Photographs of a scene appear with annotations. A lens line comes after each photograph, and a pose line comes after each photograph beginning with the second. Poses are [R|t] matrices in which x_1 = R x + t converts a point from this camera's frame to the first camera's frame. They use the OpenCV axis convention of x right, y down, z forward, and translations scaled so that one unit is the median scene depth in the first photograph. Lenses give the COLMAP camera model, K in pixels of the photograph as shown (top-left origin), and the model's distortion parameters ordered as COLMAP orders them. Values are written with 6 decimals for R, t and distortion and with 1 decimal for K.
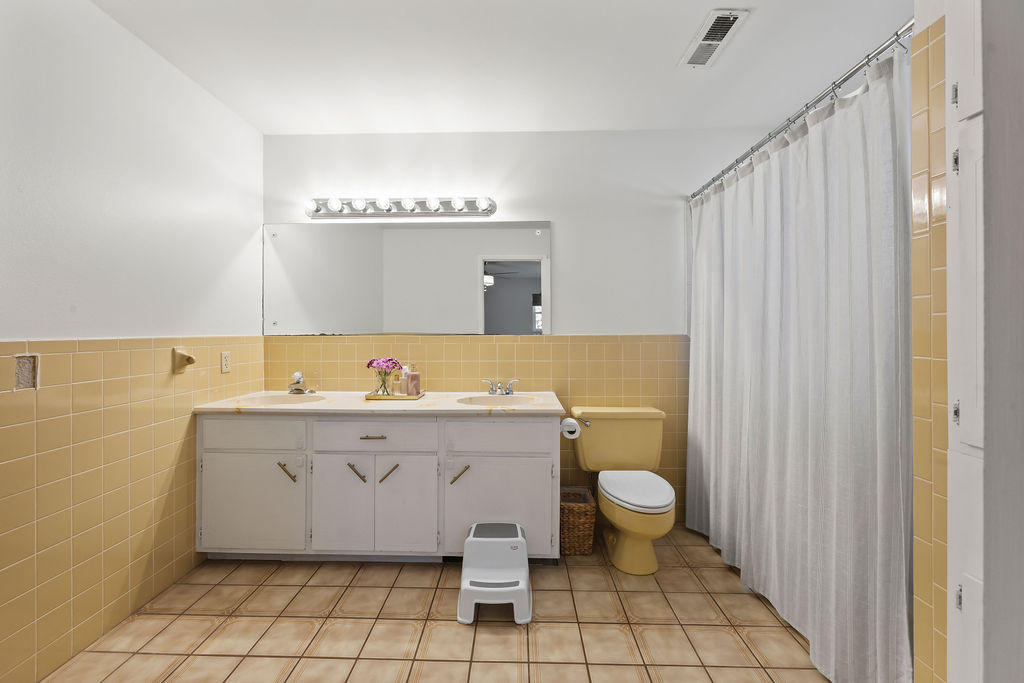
lens RADIAL K [[409.2, 0, 501.7], [0, 409.2, 333.3], [0, 0, 1]] dist [-0.005731, 0.001330]
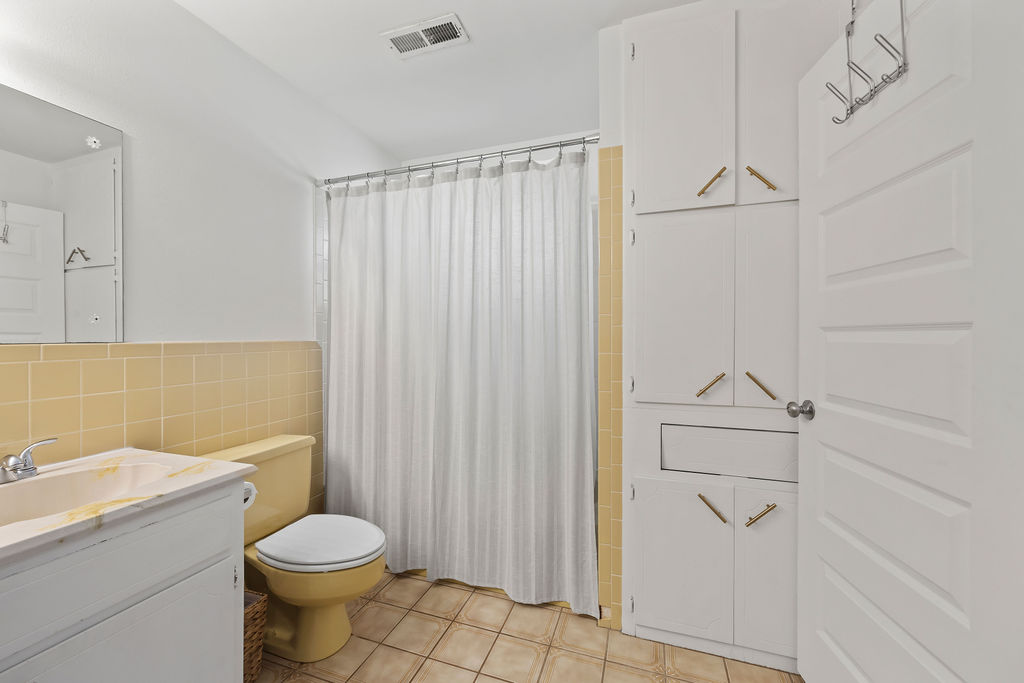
lens RADIAL K [[409.2, 0, 505.4], [0, 409.2, 340.0], [0, 0, 1]] dist [-0.005731, 0.001330]
pose [[0.294718, -0.004075, 0.955576, -0.351194], [0.003969, 0.999988, 0.003040, 0.001052], [-0.955576, 0.002897, 0.294730, 0.519531]]
